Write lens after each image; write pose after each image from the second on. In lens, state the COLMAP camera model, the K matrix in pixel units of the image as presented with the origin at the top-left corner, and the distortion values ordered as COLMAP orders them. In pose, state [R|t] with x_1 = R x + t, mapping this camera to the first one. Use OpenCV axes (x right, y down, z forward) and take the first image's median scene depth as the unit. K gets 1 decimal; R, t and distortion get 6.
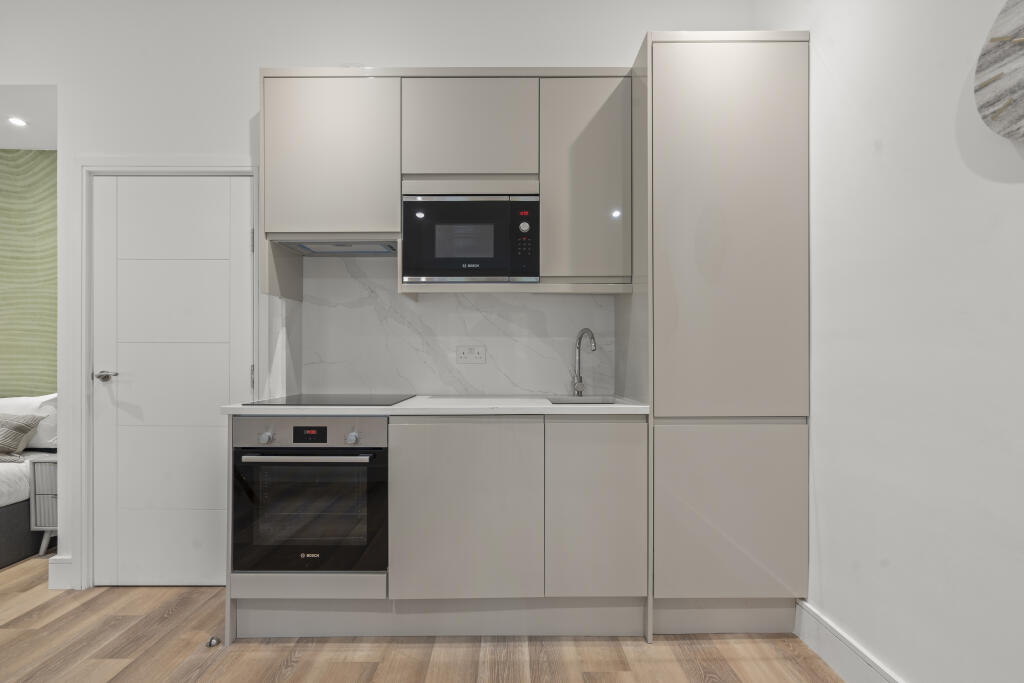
lens RADIAL K [[470.9, 0, 513.0], [0, 470.9, 349.5], [0, 0, 1]] dist [0.002161, 0.000619]
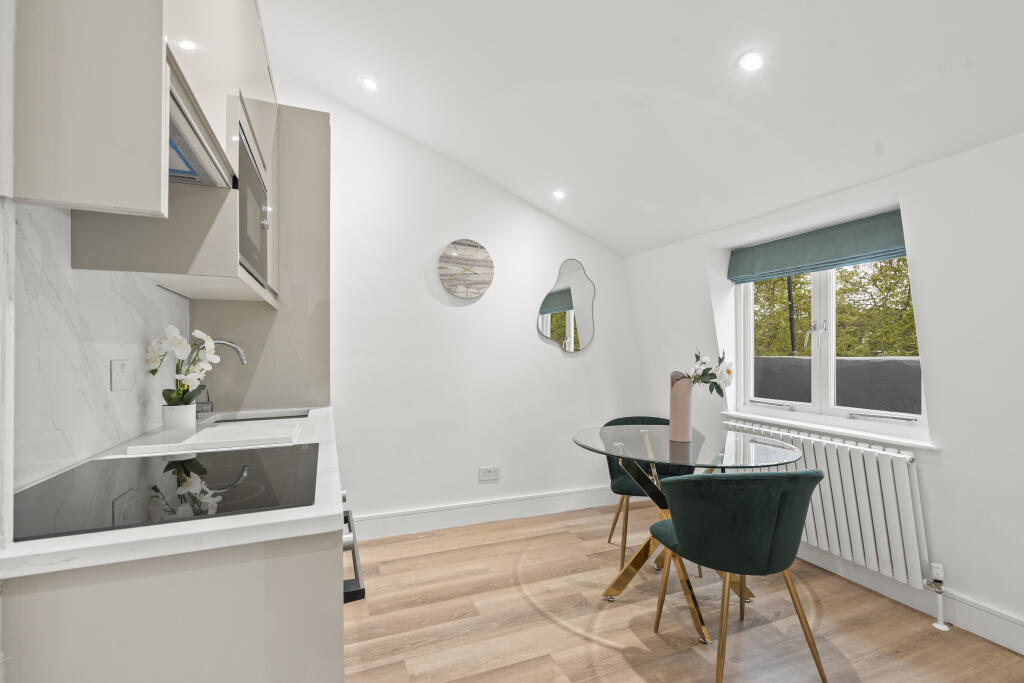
lens RADIAL K [[470.9, 0, 513.0], [0, 470.9, 349.5], [0, 0, 1]] dist [0.002161, 0.000619]
pose [[-0.369041, 0.004362, 0.929403, -1.742120], [0.003780, 0.999988, -0.003192, -0.058217], [-0.929406, 0.002335, -0.369053, 1.611559]]
